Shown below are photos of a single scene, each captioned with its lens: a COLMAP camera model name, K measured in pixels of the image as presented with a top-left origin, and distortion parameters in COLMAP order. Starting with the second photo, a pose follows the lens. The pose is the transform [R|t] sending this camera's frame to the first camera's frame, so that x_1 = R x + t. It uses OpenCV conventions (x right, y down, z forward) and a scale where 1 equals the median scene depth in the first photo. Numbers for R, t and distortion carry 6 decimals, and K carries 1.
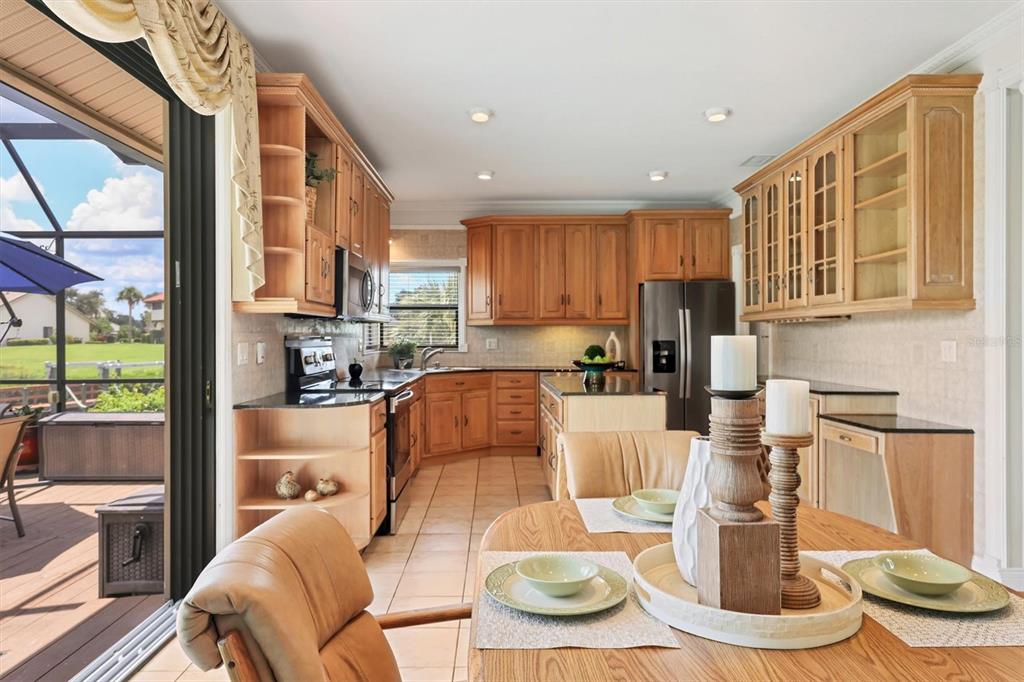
lens RADIAL K [[660.6, 0, 511.4], [0, 660.6, 337.1], [0, 0, 1]] dist [0.001668, 0.000055]
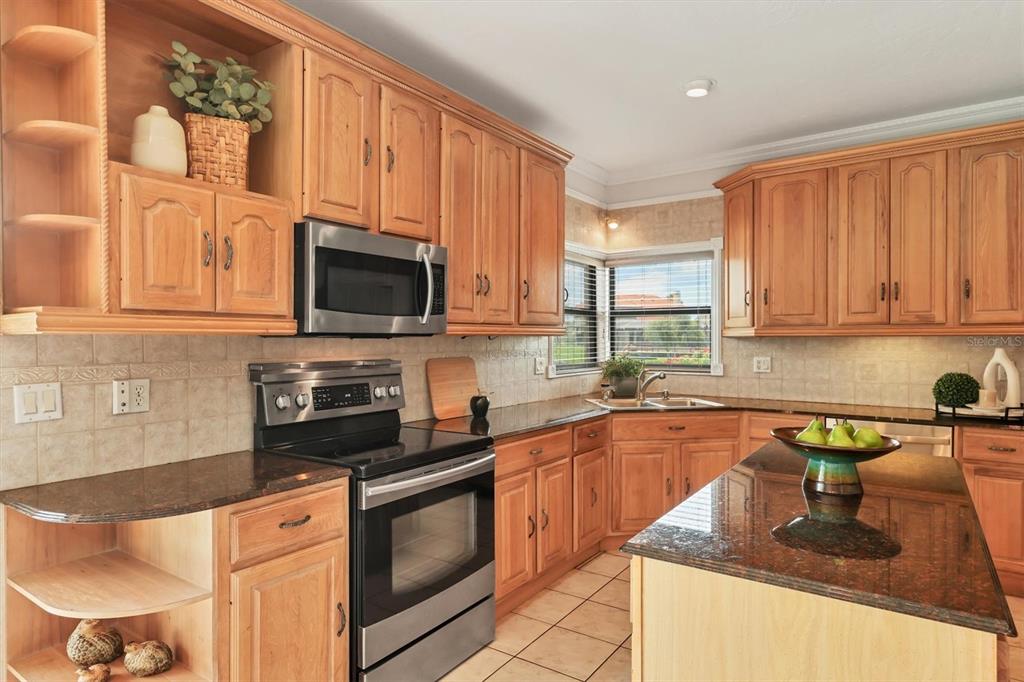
lens RADIAL K [[592.3, 0, 509.3], [0, 592.3, 342.1], [0, 0, 1]] dist [0.008567, 0.001444]
pose [[0.805894, 0.004748, -0.592041, 0.121088], [-0.001269, 0.999979, 0.006293, -0.015930], [0.592058, -0.004320, 0.805883, 0.394482]]
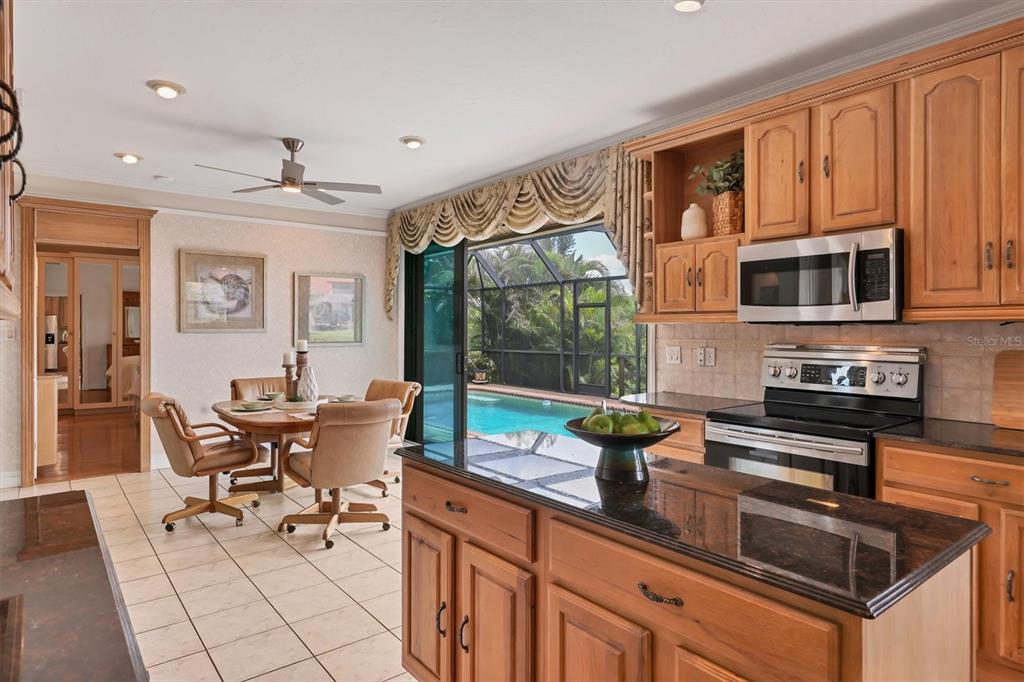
lens RADIAL K [[592.3, 0, 511.2], [0, 592.3, 333.3], [0, 0, 1]] dist [0.008567, 0.001444]
pose [[-0.796860, 0.004384, -0.604148, 0.229969], [-0.001500, 0.999956, 0.009235, -0.014186], [0.604162, 0.008265, -0.796819, 0.722340]]
